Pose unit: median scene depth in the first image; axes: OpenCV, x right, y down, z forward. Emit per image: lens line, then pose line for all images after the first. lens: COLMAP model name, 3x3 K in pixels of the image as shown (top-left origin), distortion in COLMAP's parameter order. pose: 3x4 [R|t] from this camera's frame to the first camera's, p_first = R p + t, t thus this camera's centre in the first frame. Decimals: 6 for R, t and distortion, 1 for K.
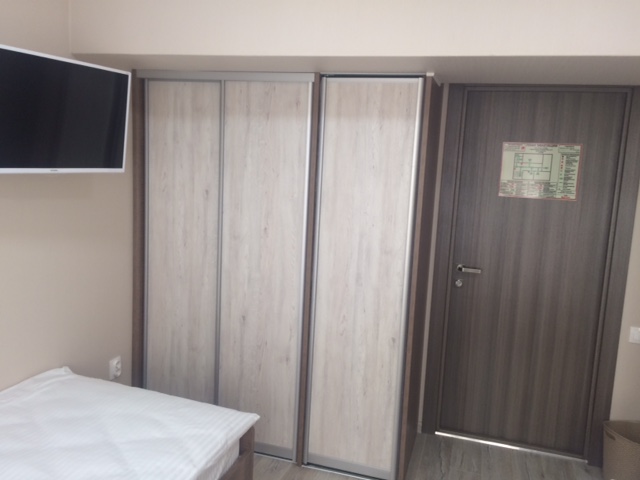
lens RADIAL K [[548.6, 0, 312.9], [0, 548.6, 235.9], [0, 0, 1]] dist [0.058392, -0.080280]
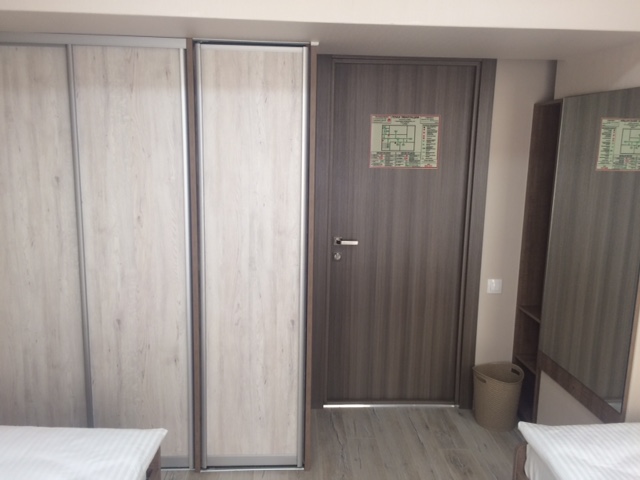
lens RADIAL K [[548.6, 0, 312.9], [0, 548.6, 235.9], [0, 0, 1]] dist [0.058392, -0.080280]
pose [[0.939219, -0.089659, 0.331404, -0.115419], [0.076109, 0.995654, 0.053670, -0.009844], [-0.334776, -0.025185, 0.941961, 0.076685]]
